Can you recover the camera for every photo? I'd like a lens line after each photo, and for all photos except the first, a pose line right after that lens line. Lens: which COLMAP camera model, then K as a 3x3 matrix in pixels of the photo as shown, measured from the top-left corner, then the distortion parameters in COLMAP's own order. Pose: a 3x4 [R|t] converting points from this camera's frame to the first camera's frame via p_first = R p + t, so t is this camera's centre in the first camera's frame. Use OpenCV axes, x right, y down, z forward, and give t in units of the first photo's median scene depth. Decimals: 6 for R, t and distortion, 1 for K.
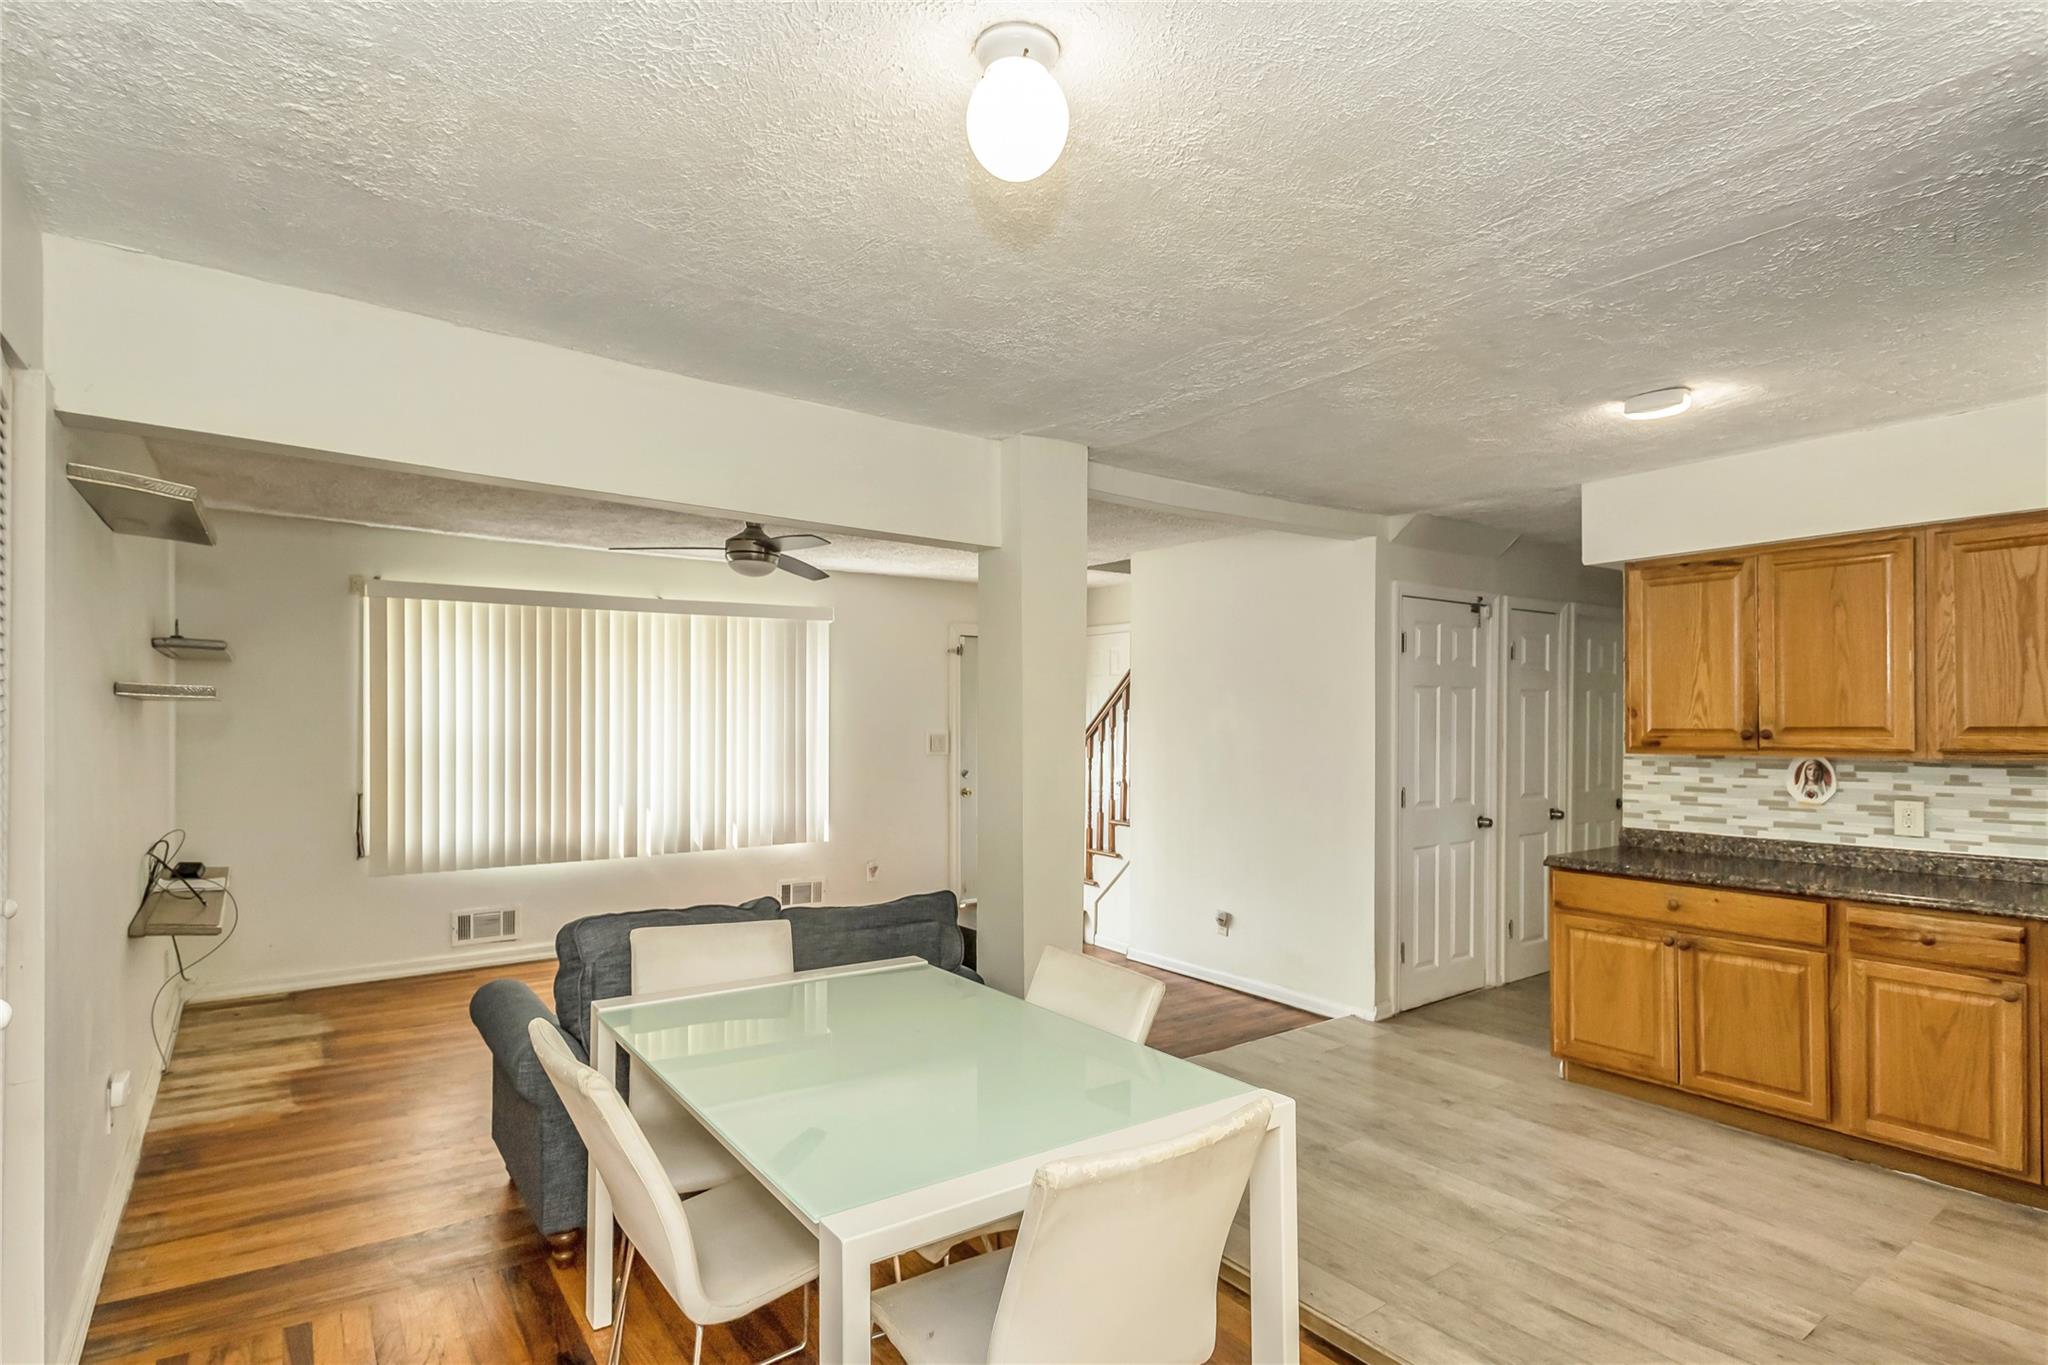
lens RADIAL K [[1052.4, 0, 1020.8], [0, 1052.4, 715.2], [0, 0, 1]] dist [0.003803, -0.000329]
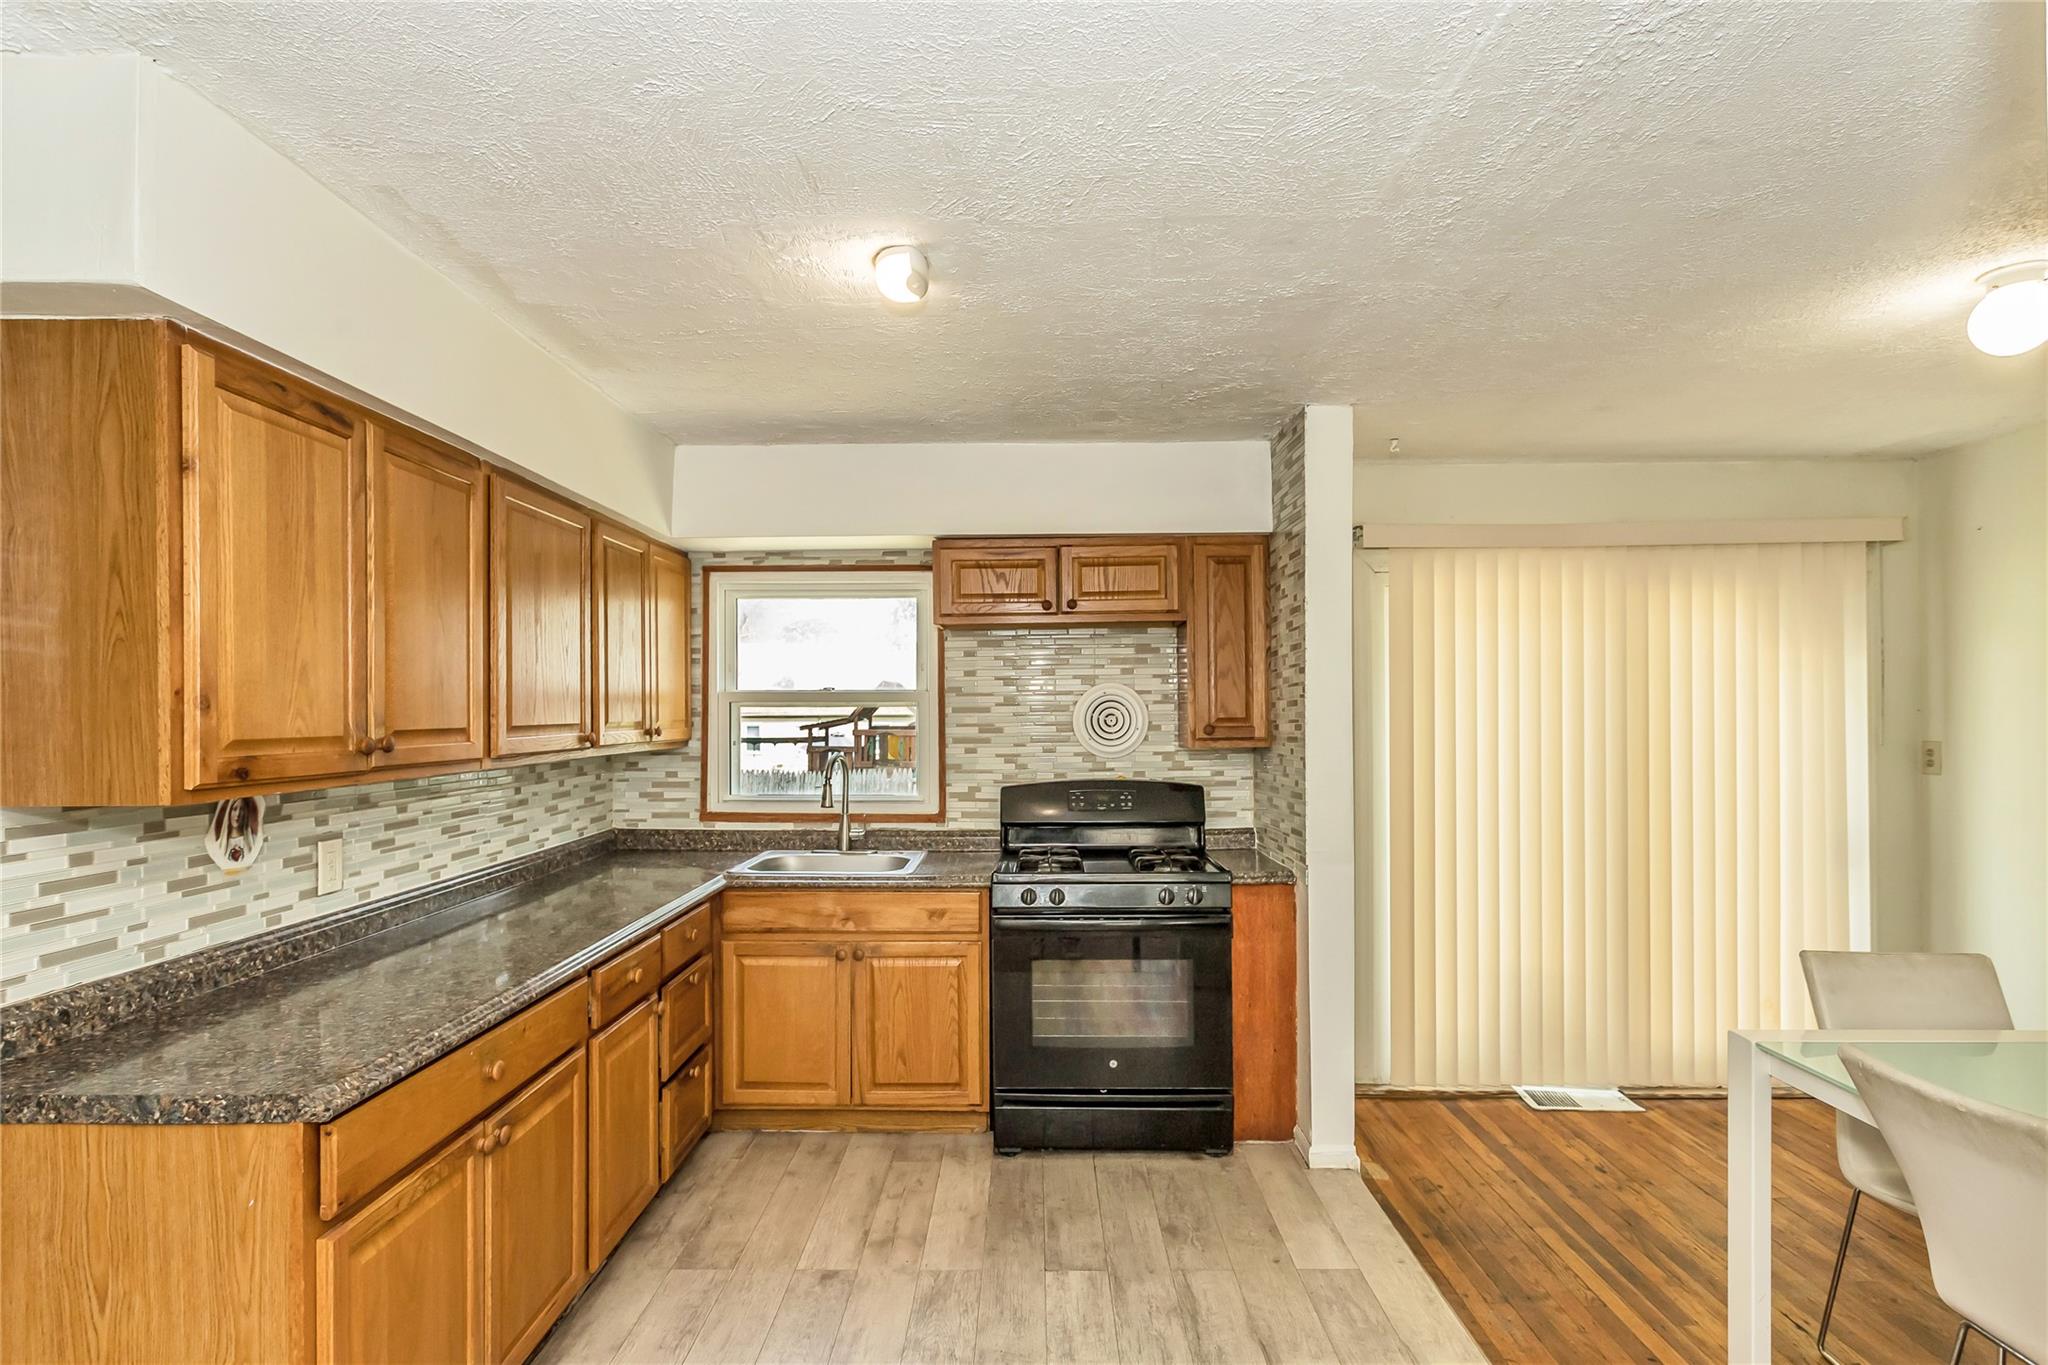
lens RADIAL K [[1036.6, 0, 1019.1], [0, 1036.6, 712.8], [0, 0, 1]] dist [0.003822, 0.000641]
pose [[-0.801169, 0.004166, 0.598423, 0.092215], [0.002458, 0.999990, -0.003672, 0.003919], [-0.598433, -0.001471, -0.801172, 1.176058]]
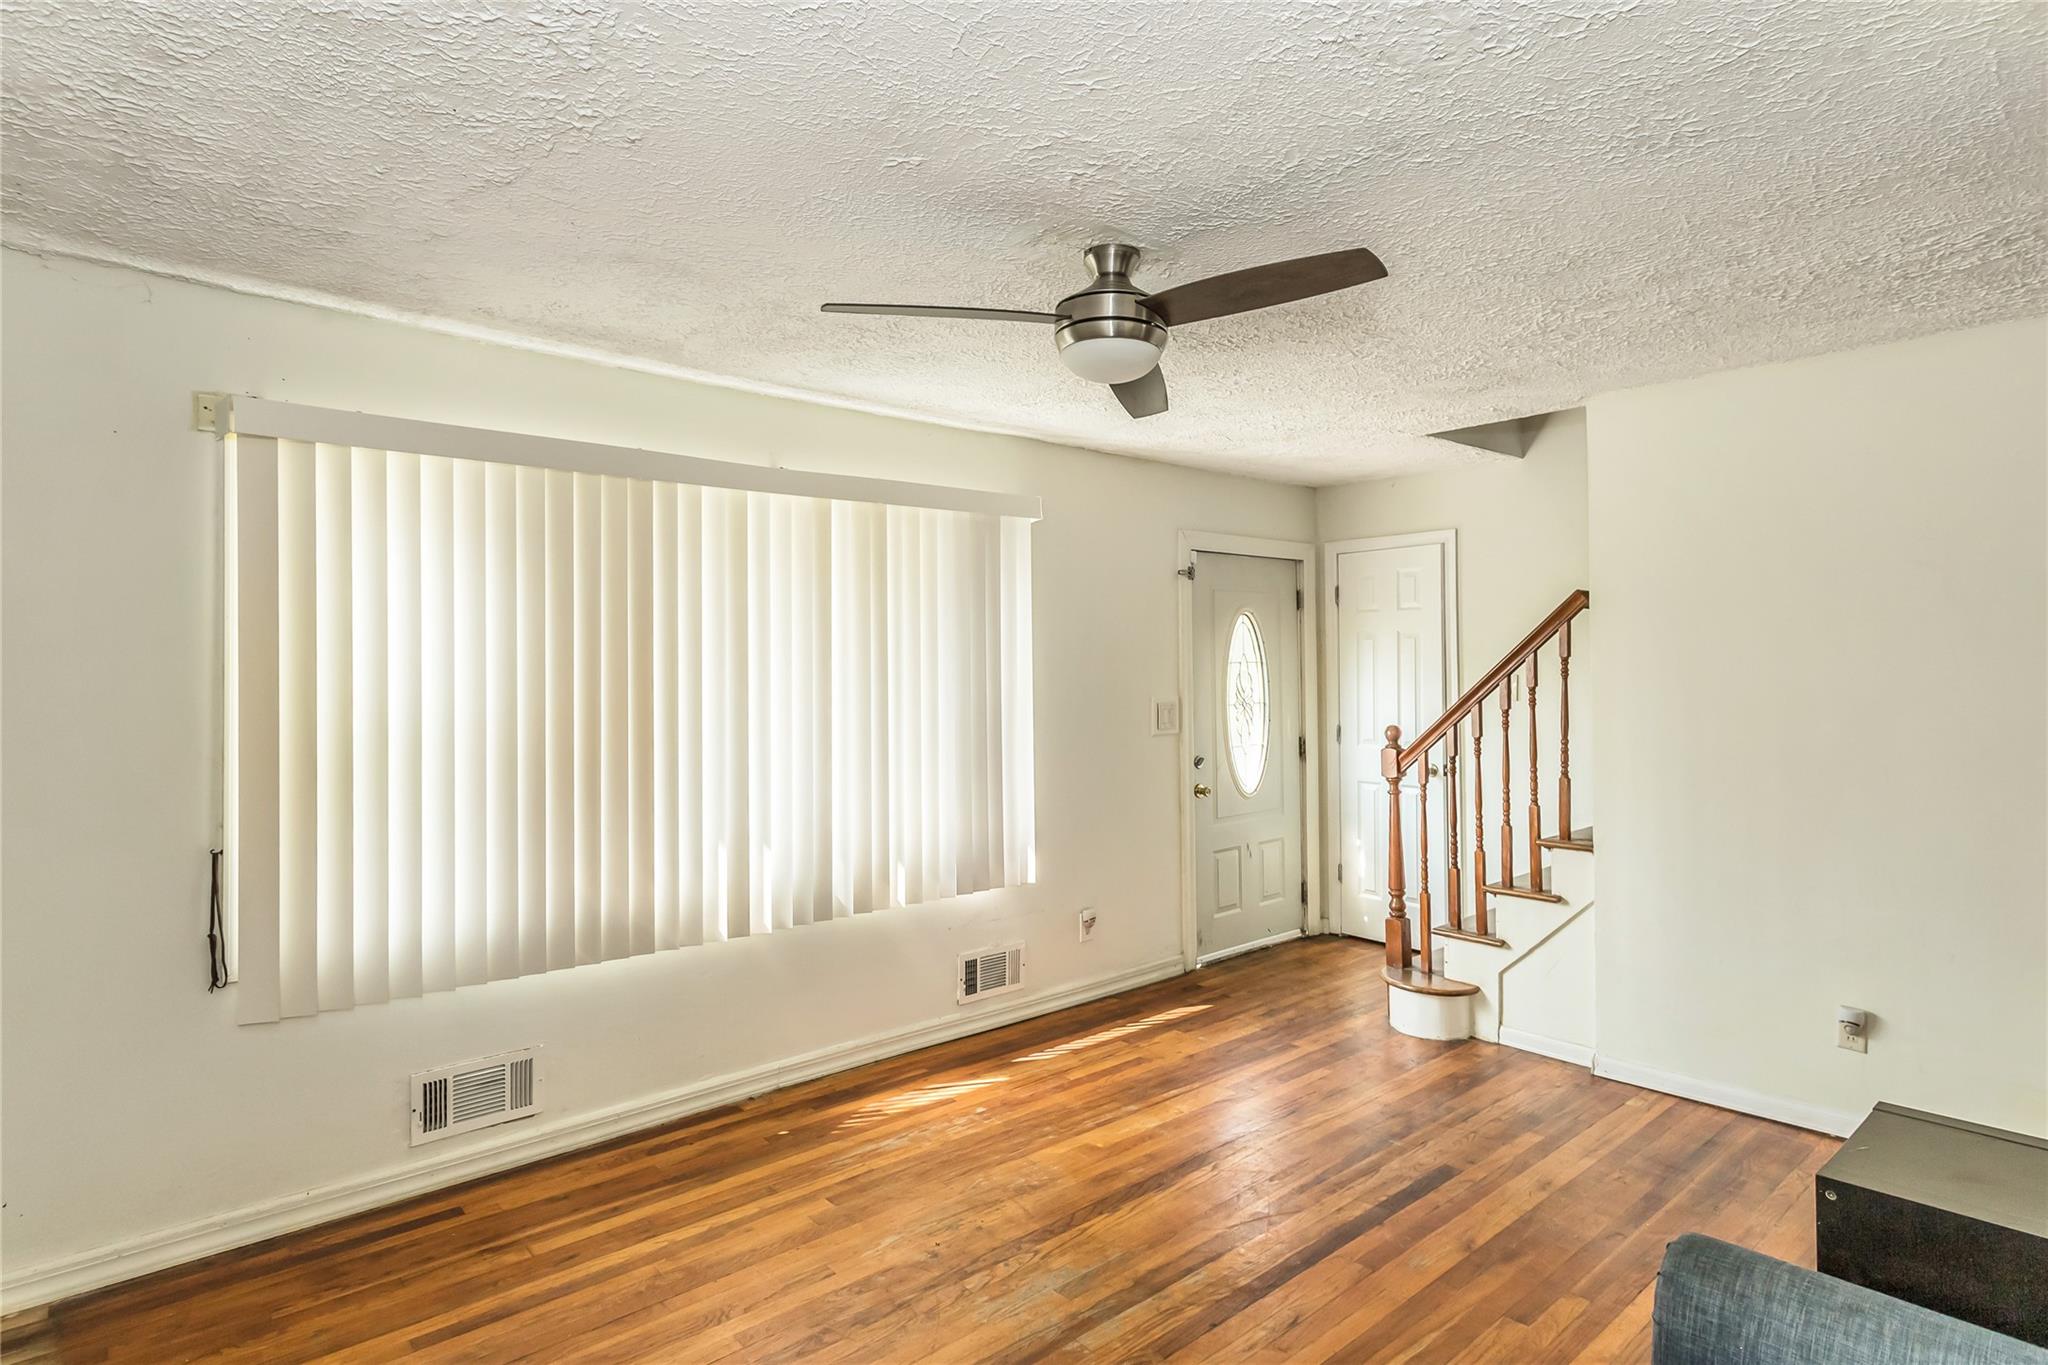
lens RADIAL K [[1101.4, 0, 1037.1], [0, 1101.4, 649.4], [0, 0, 1]] dist [0.001005, 0.000353]
pose [[0.994835, -0.012955, 0.100677, -0.425323], [0.015491, 0.999581, -0.024448, 0.002250], [-0.100318, 0.025882, 0.994619, 0.643538]]
